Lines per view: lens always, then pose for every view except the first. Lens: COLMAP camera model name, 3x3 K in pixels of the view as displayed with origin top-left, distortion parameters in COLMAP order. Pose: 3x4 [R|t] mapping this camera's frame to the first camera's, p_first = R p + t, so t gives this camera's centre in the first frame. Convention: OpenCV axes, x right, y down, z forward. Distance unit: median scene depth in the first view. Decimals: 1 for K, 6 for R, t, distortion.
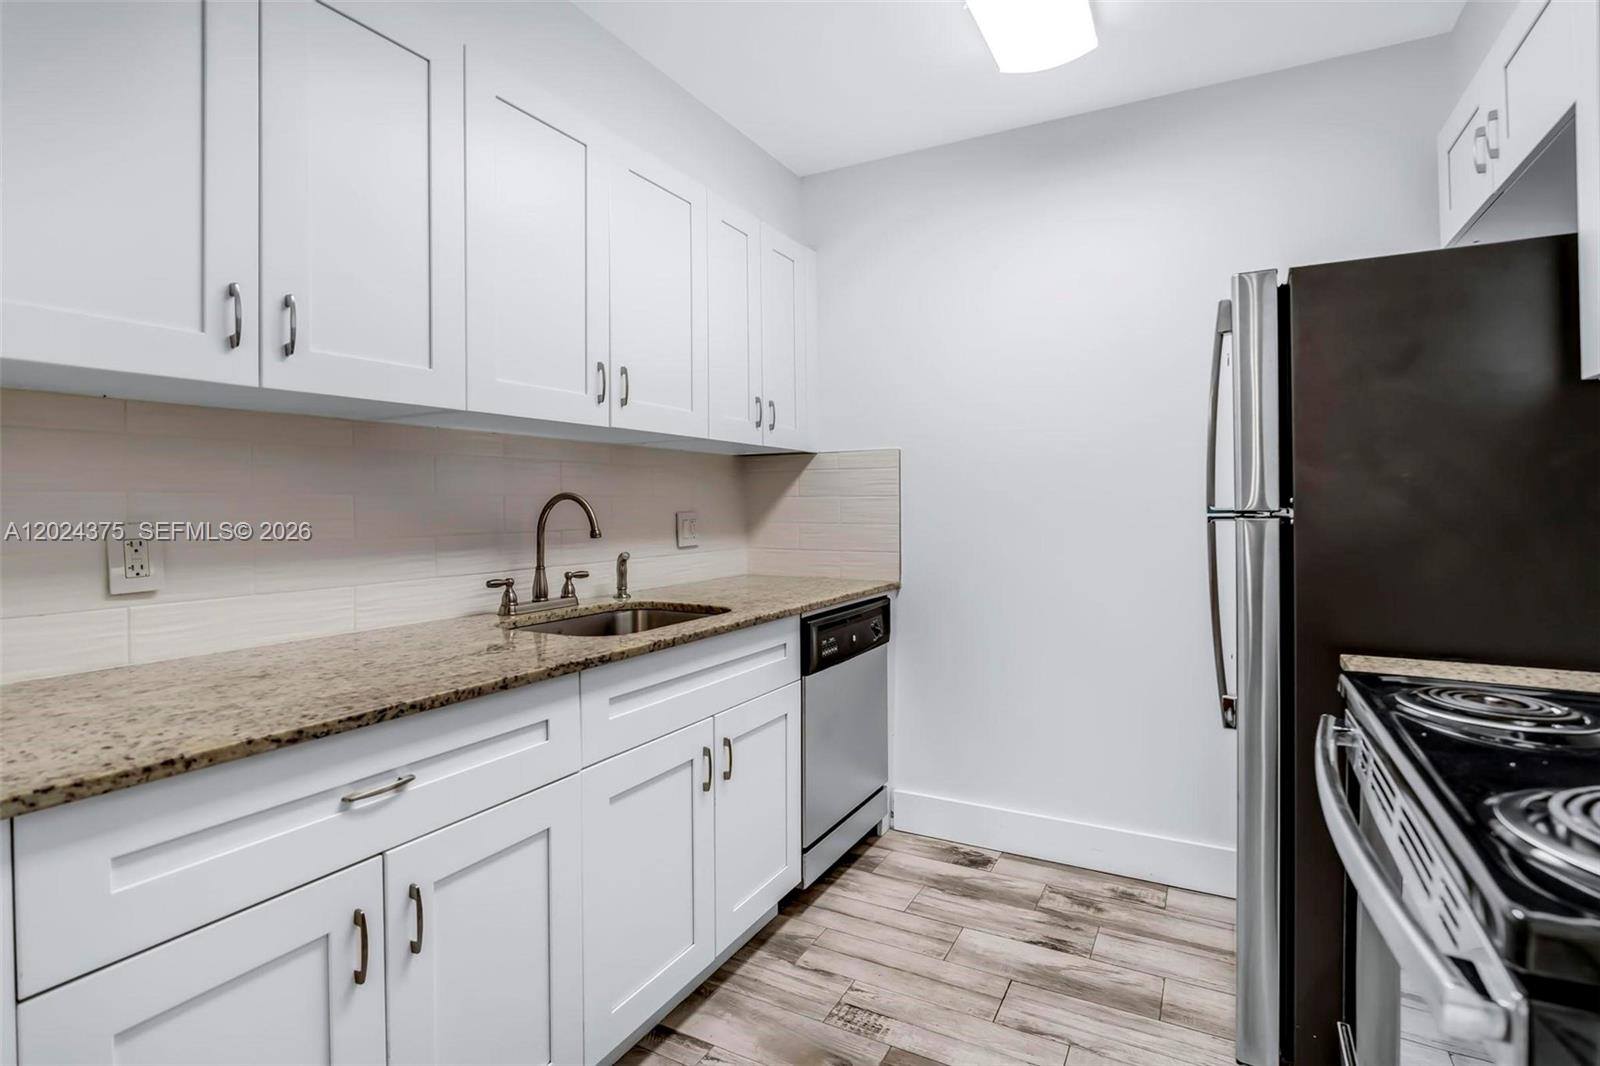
lens RADIAL K [[752.8, 0, 789.7], [0, 752.8, 514.9], [0, 0, 1]] dist [-0.020683, 0.003353]
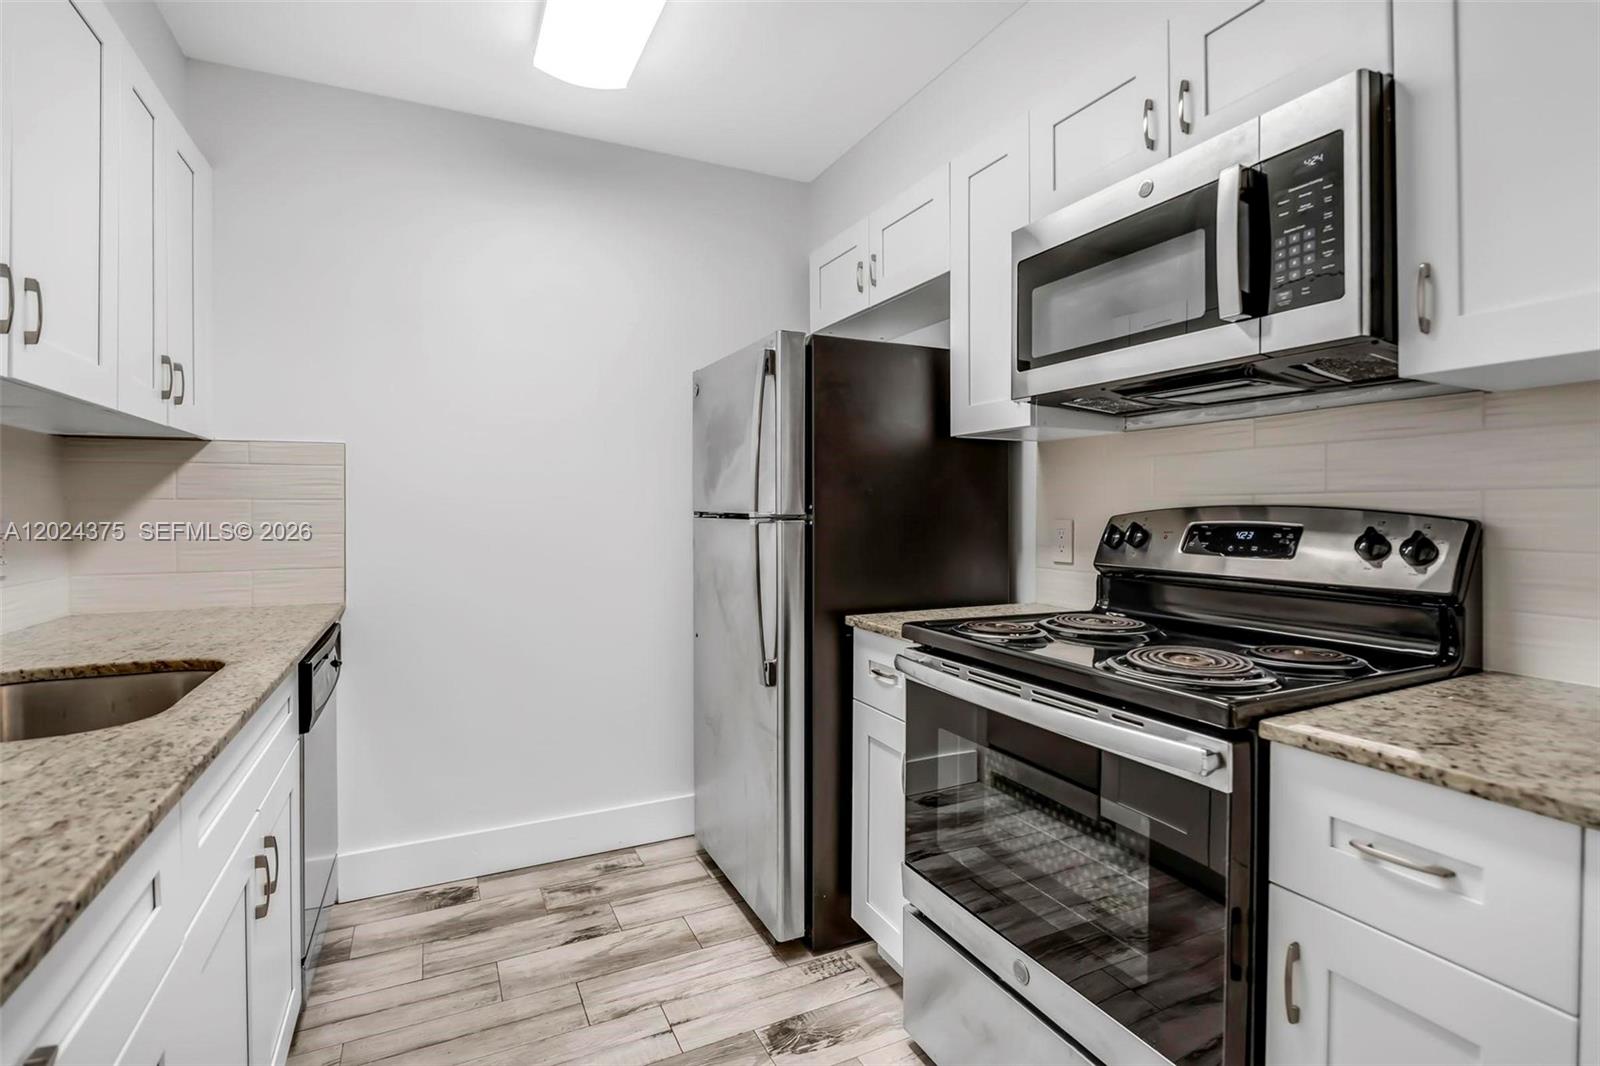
lens RADIAL K [[752.8, 0, 794.0], [0, 752.8, 522.6], [0, 0, 1]] dist [-0.020683, 0.003353]
pose [[0.586343, -0.012354, 0.809969, -0.347487], [0.010087, 0.999918, 0.007949, -0.002206], [-0.810000, 0.003510, 0.586419, 0.174028]]
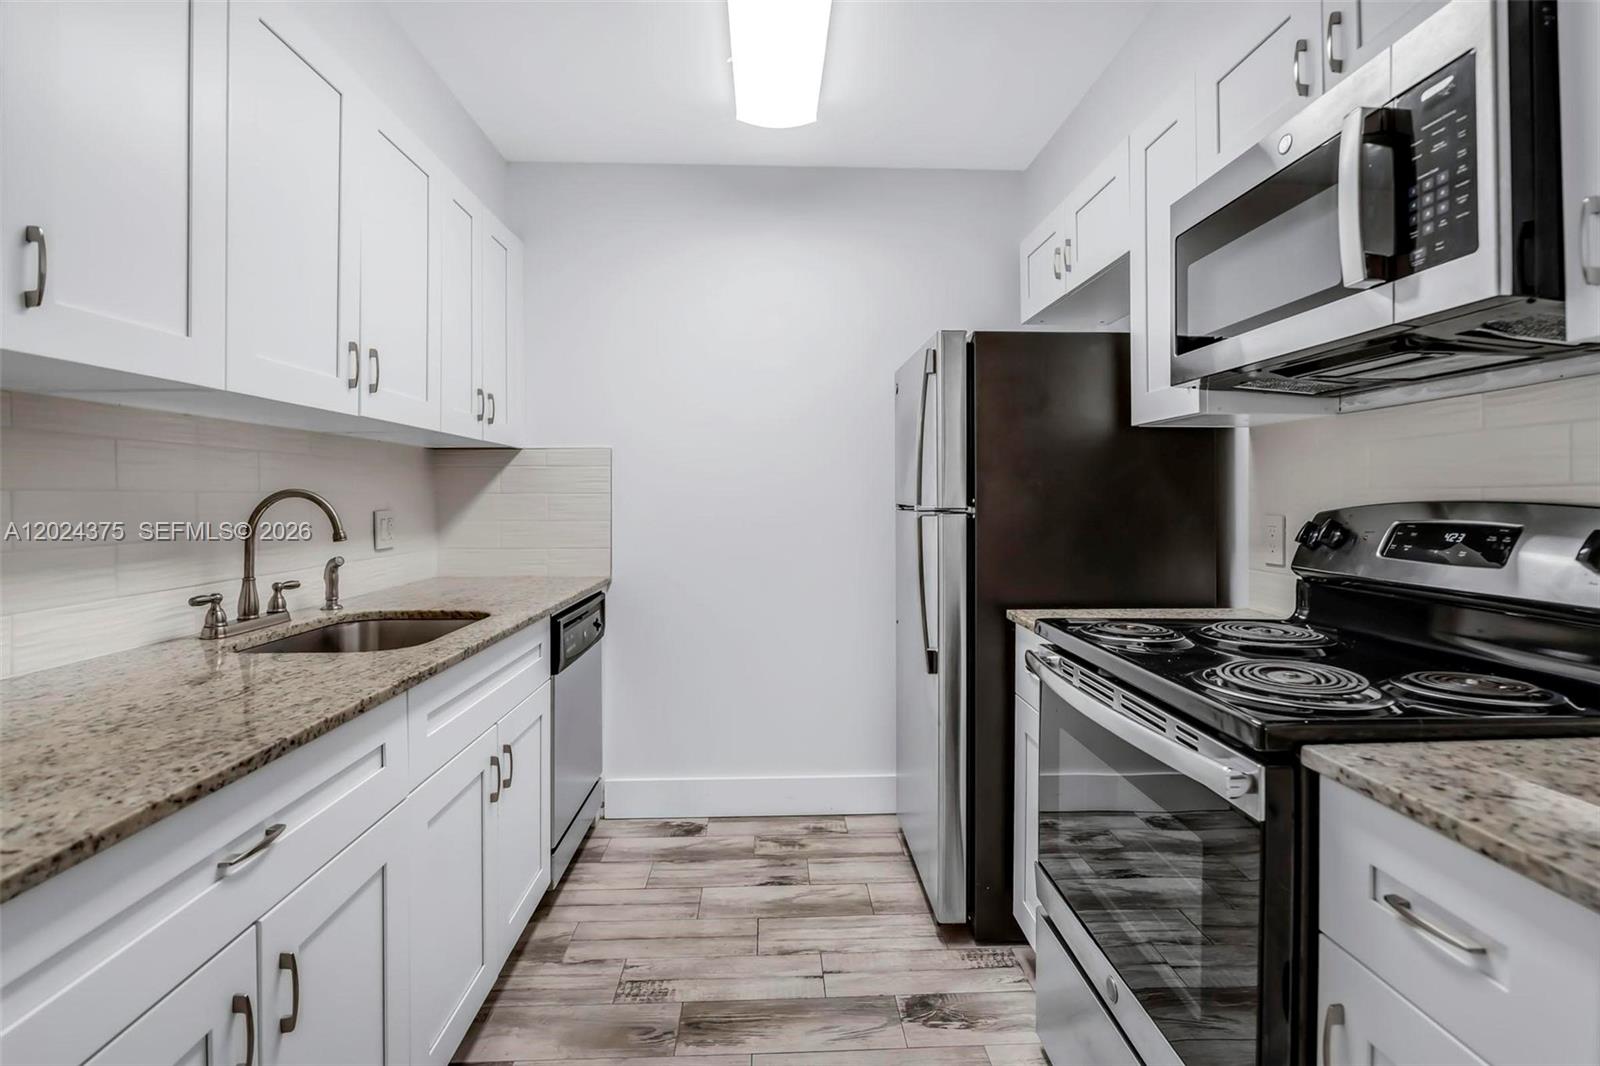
lens RADIAL K [[752.8, 0, 787.3], [0, 752.8, 509.3], [0, 0, 1]] dist [-0.020683, 0.003353]
pose [[0.862206, -0.003955, 0.506542, -0.250031], [0.004033, 0.999991, 0.000943, -0.005334], [-0.506542, 0.001230, 0.862215, -0.013945]]
